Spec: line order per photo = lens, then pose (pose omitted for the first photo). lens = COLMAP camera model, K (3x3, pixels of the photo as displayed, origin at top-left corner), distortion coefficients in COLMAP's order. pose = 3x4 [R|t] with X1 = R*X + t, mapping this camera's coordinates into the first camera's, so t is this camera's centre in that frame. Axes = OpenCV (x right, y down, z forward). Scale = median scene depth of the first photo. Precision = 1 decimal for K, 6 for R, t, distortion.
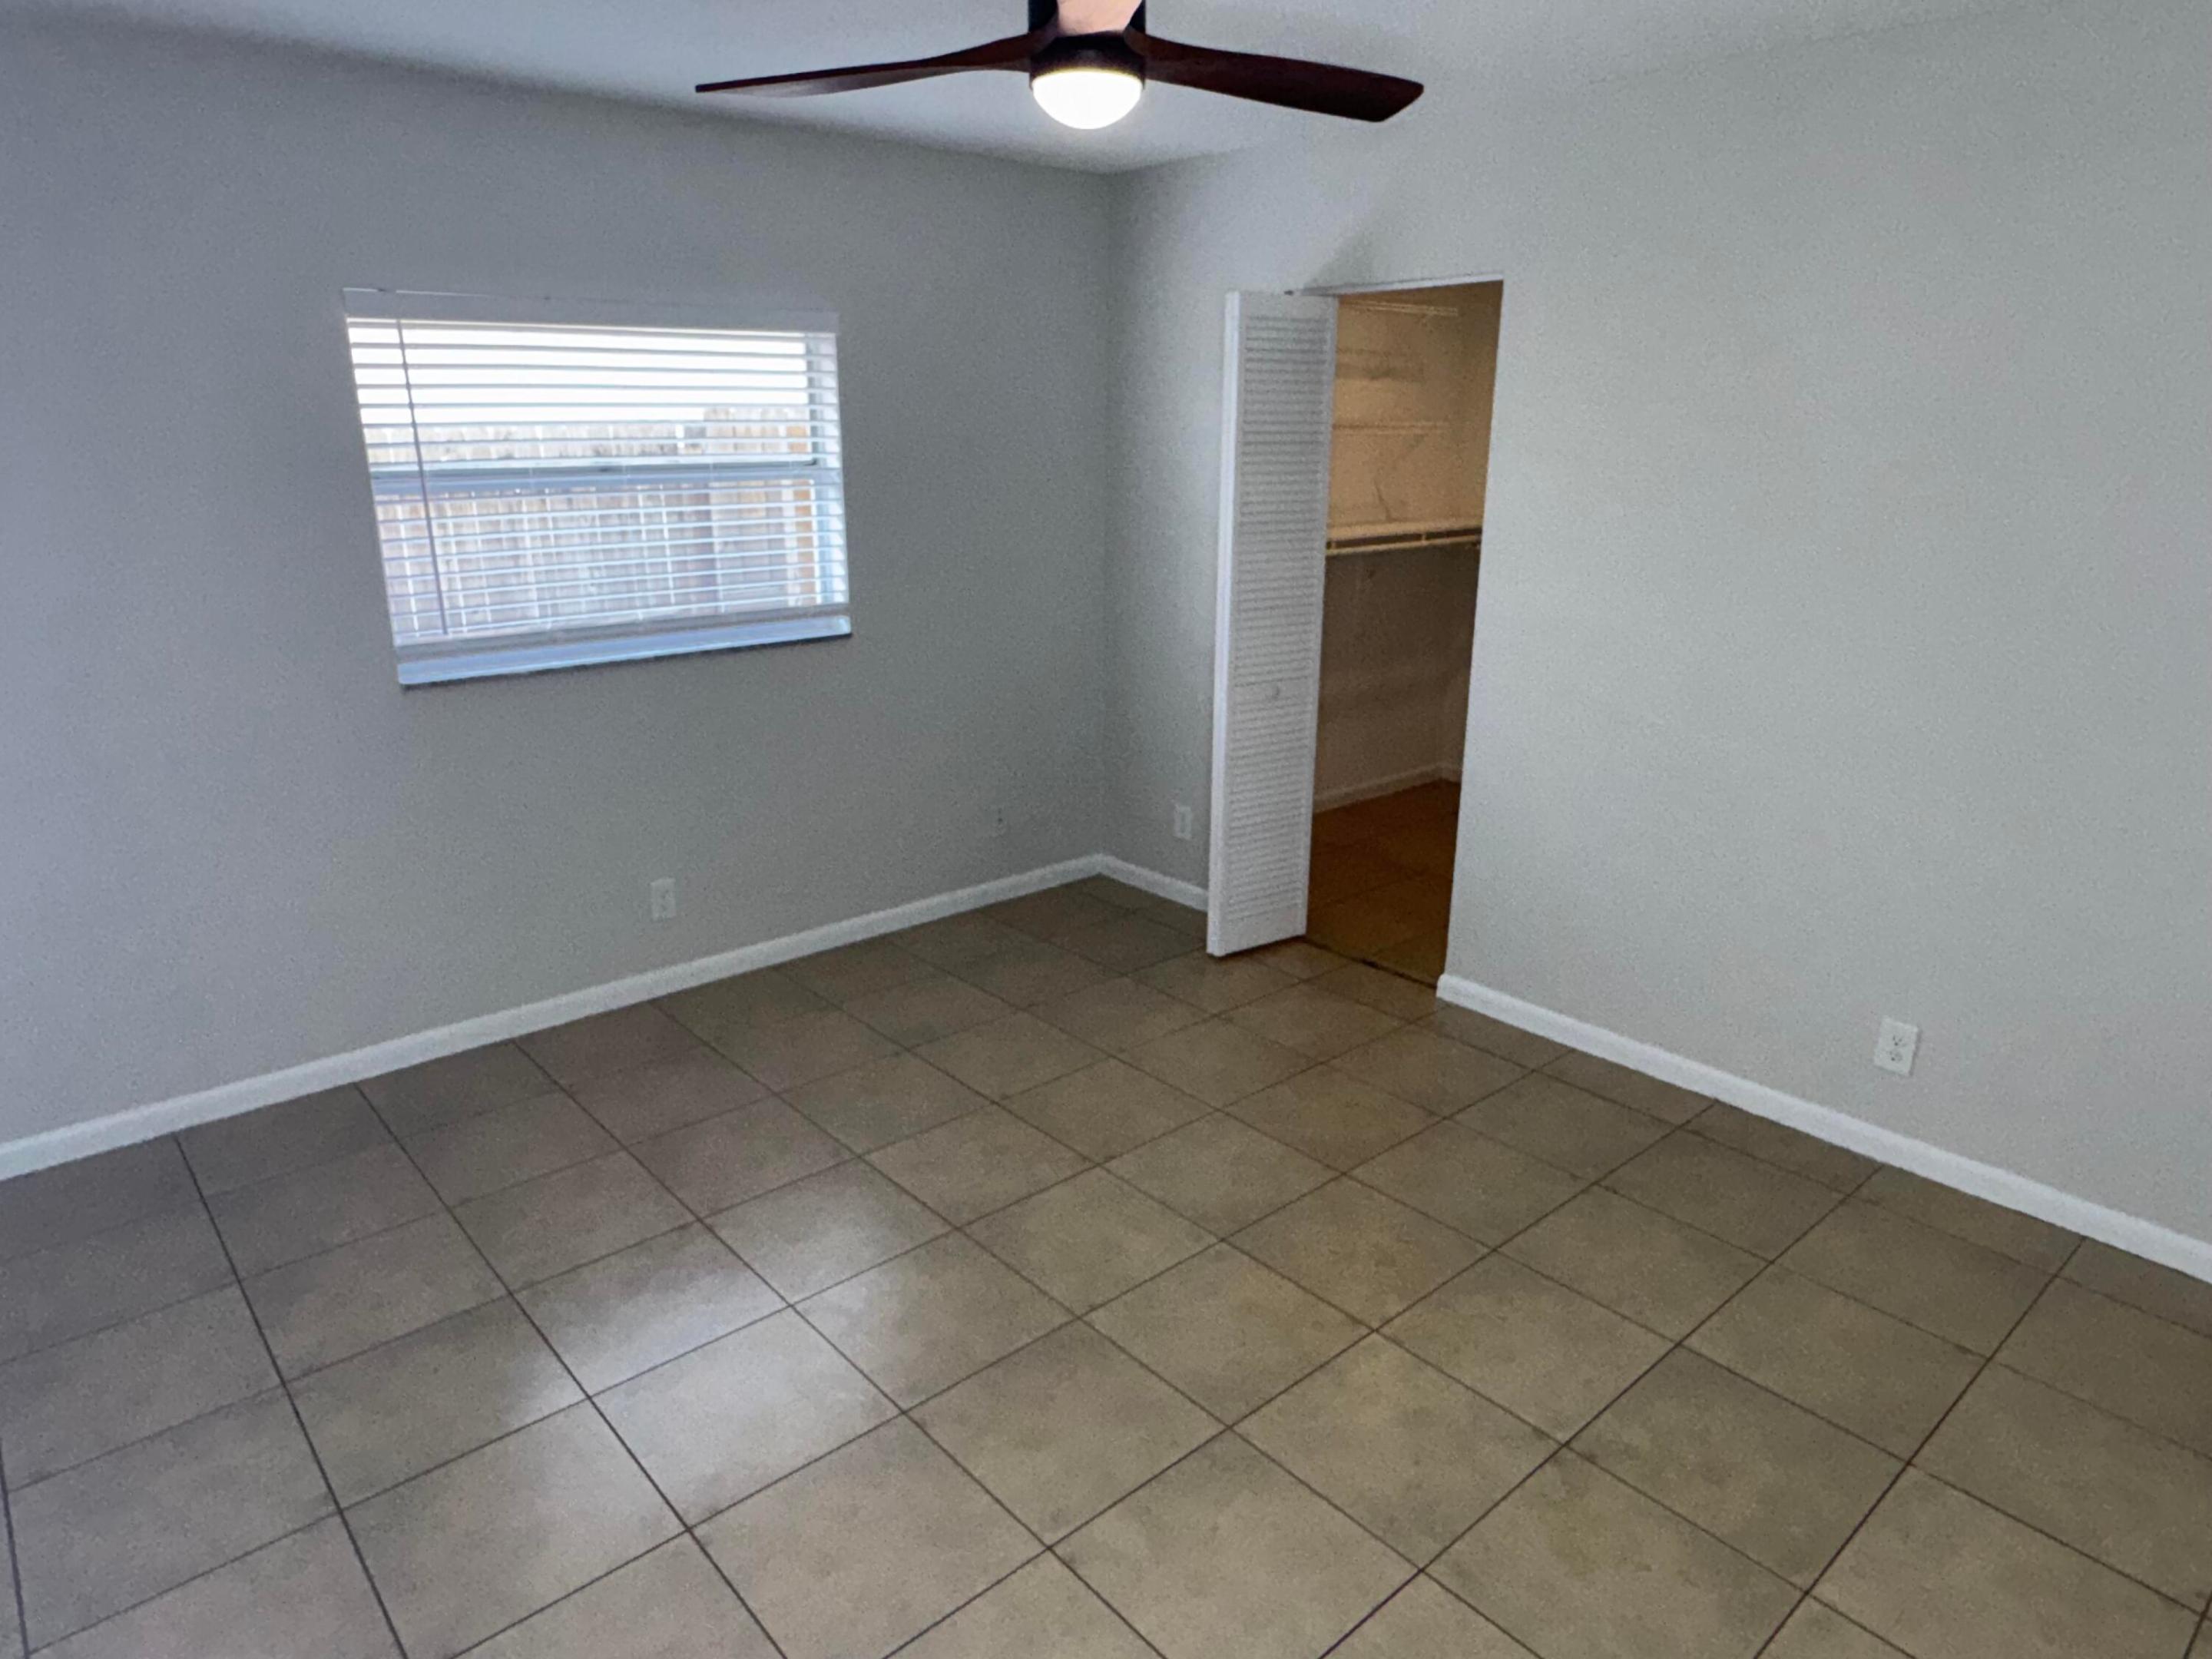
lens RADIAL K [[1358.9, 0, 1103.3], [0, 1358.9, 845.8], [0, 0, 1]] dist [-0.004911, -0.000624]
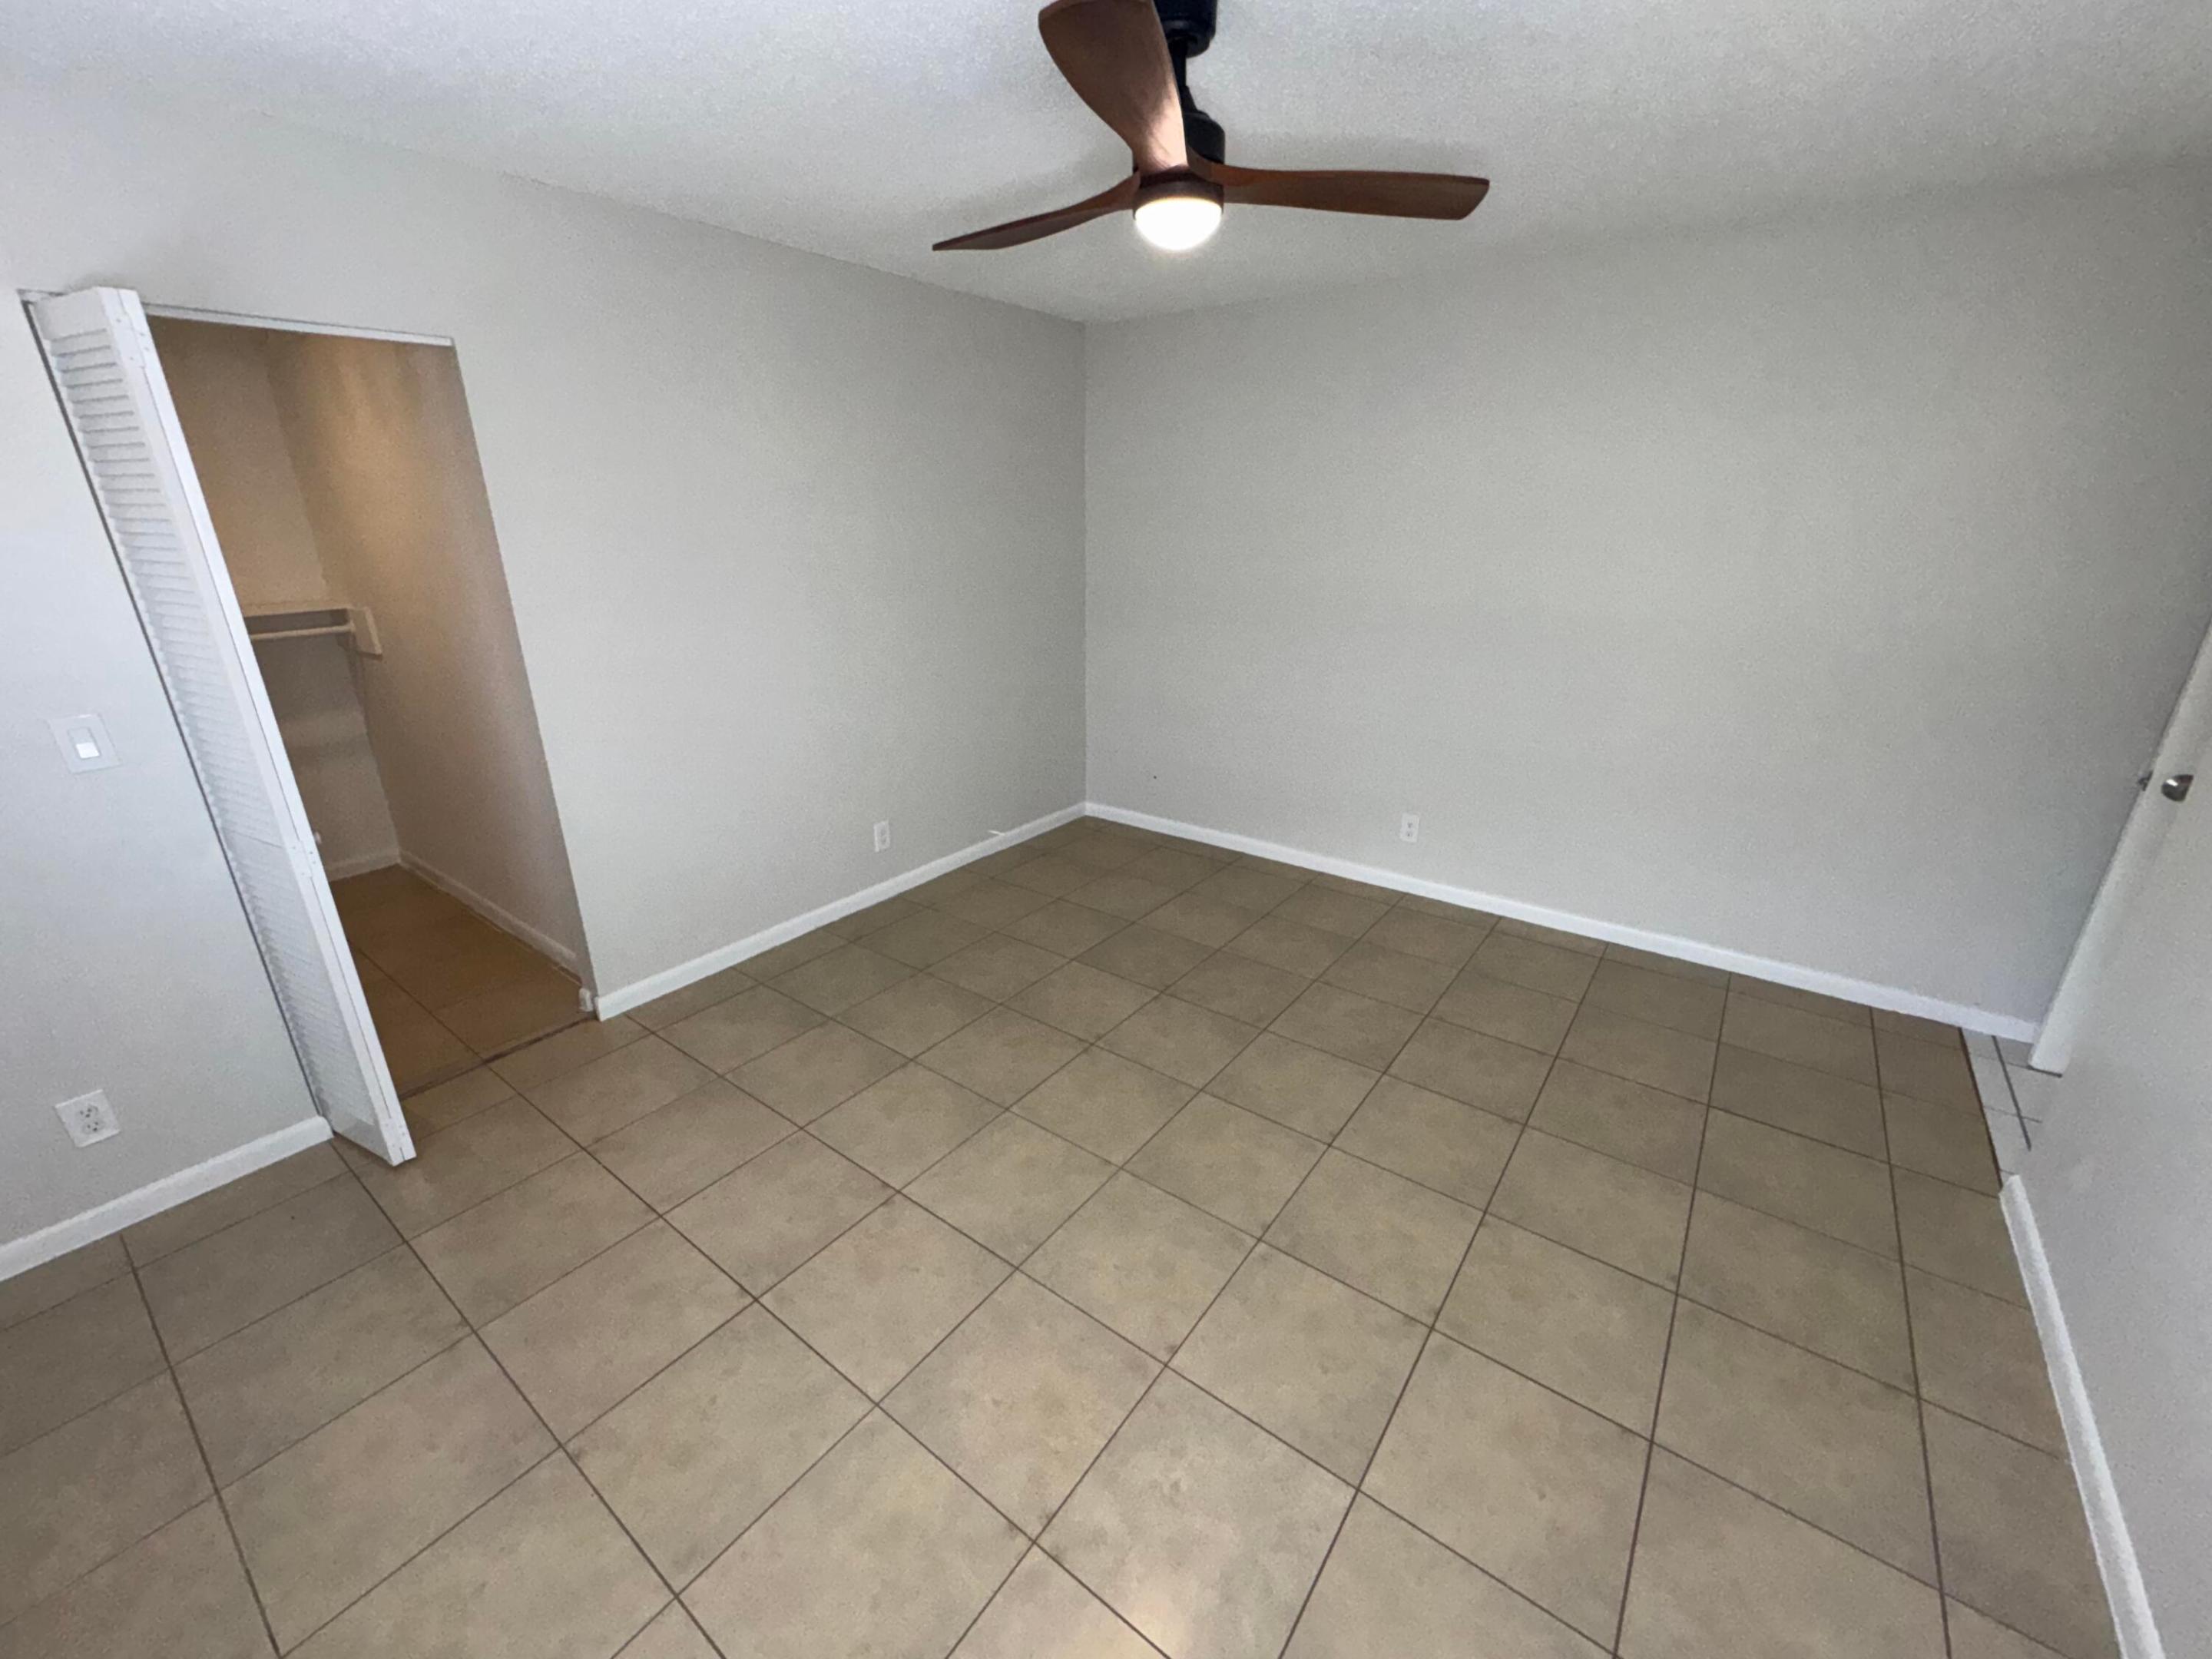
lens RADIAL K [[888.5, 0, 1106.0], [0, 888.5, 829.5], [0, 0, 1]] dist [-0.002033, 0.000214]
pose [[-0.208472, -0.340270, 0.916927, -0.532470], [0.296161, 0.871546, 0.390764, -0.219918], [-0.932109, 0.353022, -0.080918, 0.728746]]
